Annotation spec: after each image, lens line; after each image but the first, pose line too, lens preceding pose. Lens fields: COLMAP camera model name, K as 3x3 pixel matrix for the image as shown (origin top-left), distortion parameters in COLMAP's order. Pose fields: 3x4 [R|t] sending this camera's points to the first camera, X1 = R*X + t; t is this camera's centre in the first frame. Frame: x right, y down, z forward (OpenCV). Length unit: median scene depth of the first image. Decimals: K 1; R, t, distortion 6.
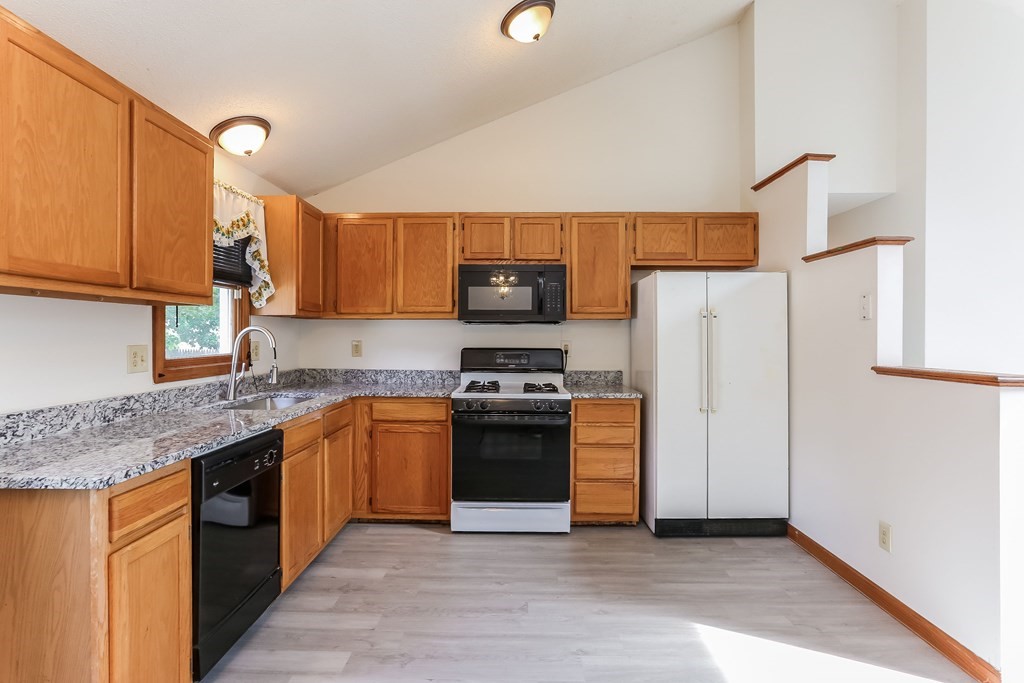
lens RADIAL K [[513.1, 0, 509.0], [0, 513.1, 335.2], [0, 0, 1]] dist [-0.041703, 0.017557]
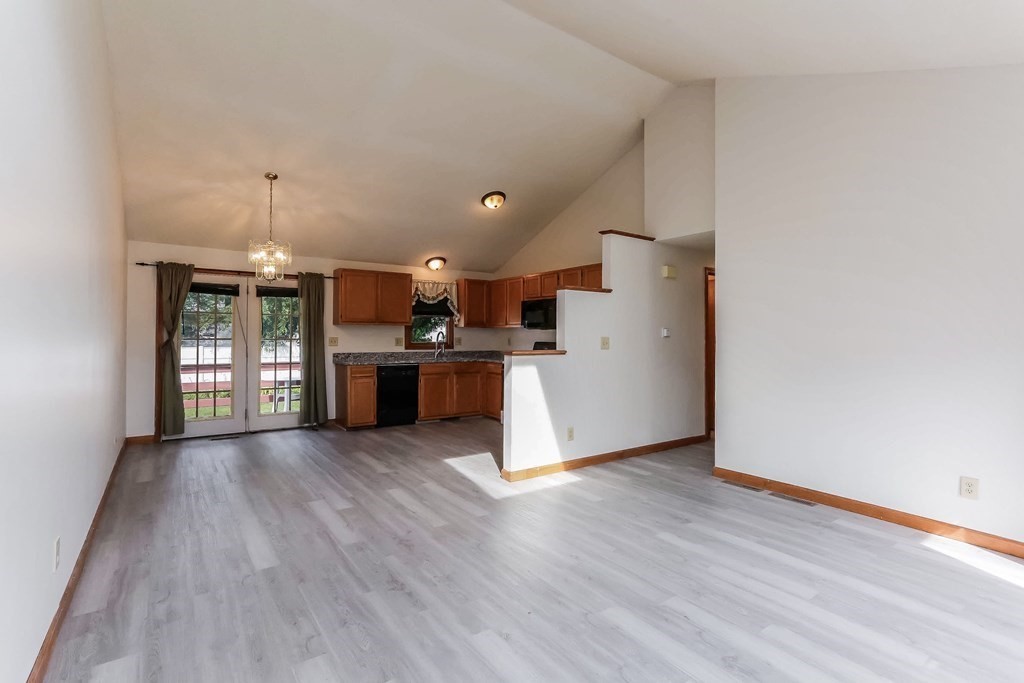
lens RADIAL K [[493.7, 0, 509.5], [0, 493.7, 331.7], [0, 0, 1]] dist [0.000938, 0.000527]
pose [[0.590499, -0.005657, -0.807018, 1.599814], [-0.004502, 0.999937, -0.010303, 0.006932], [0.807026, 0.009717, 0.590437, -0.234306]]
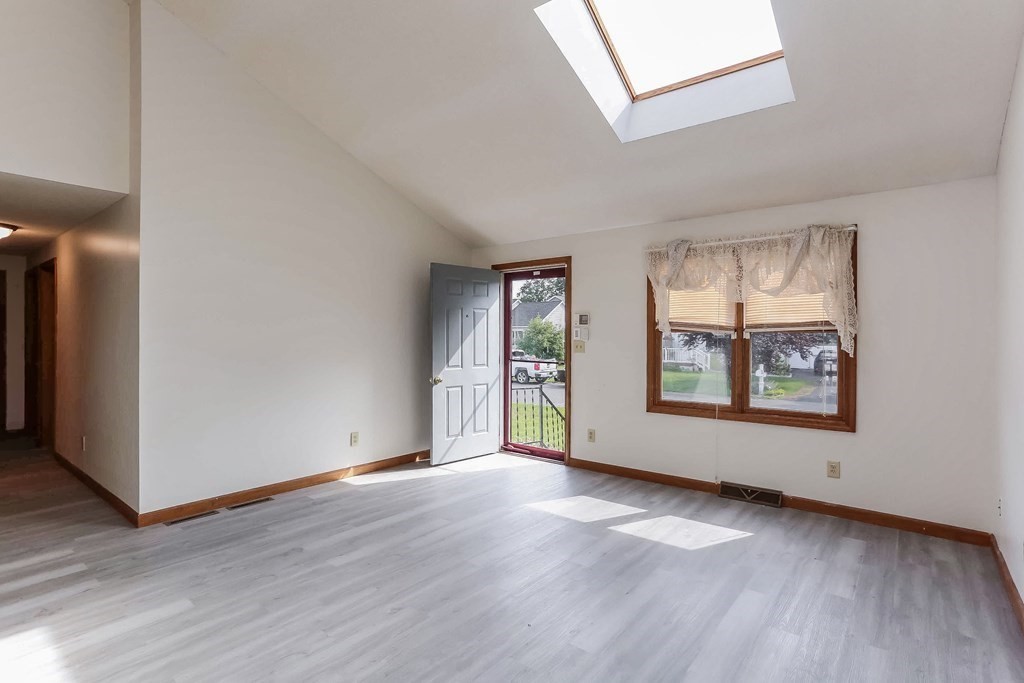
lens RADIAL K [[511.0, 0, 507.2], [0, 511.0, 337.2], [0, 0, 1]] dist [-0.037007, 0.024556]
pose [[0.613935, -0.002916, 0.789351, 0.506395], [-0.000975, 0.999990, 0.004453, -0.007825], [-0.789356, -0.003503, 0.613926, -0.204465]]
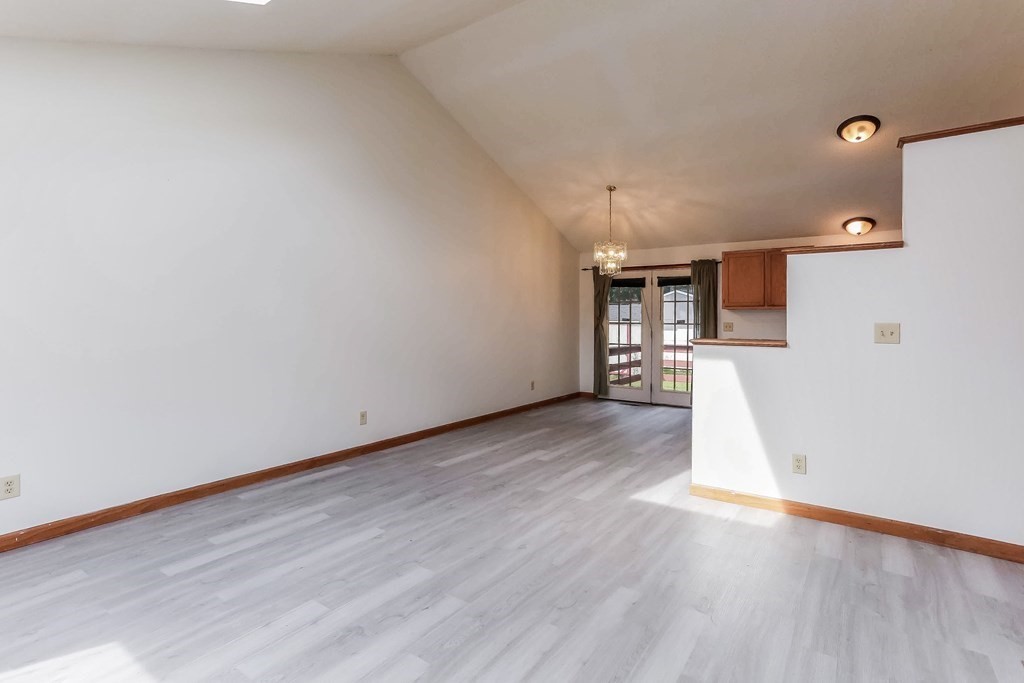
lens RADIAL K [[501.1, 0, 514.1], [0, 501.1, 322.1], [0, 0, 1]] dist [-0.029721, 0.022452]
pose [[-0.561043, 0.001606, -0.827785, 1.675624], [-0.005773, 0.999966, 0.005853, 0.004166], [0.827766, 0.008062, -0.561015, 0.817289]]
